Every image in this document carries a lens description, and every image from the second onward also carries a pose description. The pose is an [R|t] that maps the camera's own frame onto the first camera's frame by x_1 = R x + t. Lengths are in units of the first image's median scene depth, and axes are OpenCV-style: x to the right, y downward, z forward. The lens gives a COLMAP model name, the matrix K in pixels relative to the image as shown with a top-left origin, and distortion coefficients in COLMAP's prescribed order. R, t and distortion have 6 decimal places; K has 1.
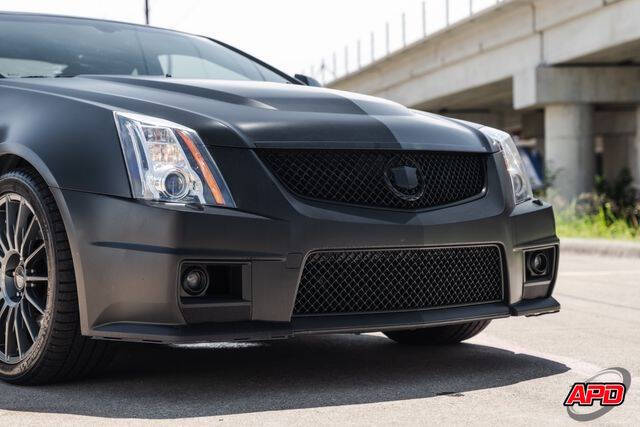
lens RADIAL K [[1197.5, 0, 317.1], [0, 1197.5, 228.3], [0, 0, 1]] dist [0.281969, 0.000000]
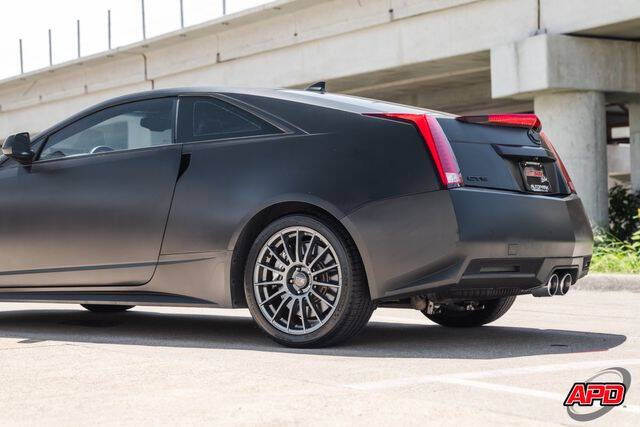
lens RADIAL K [[1188.8, 0, 328.7], [0, 1188.8, 223.4], [0, 0, 1]] dist [0.273027, 0.000000]
pose [[0.920047, 0.006601, 0.391753, -0.091210], [0.006557, 0.999459, -0.032240, 0.002169], [-0.391754, 0.032231, 0.919505, -0.046088]]
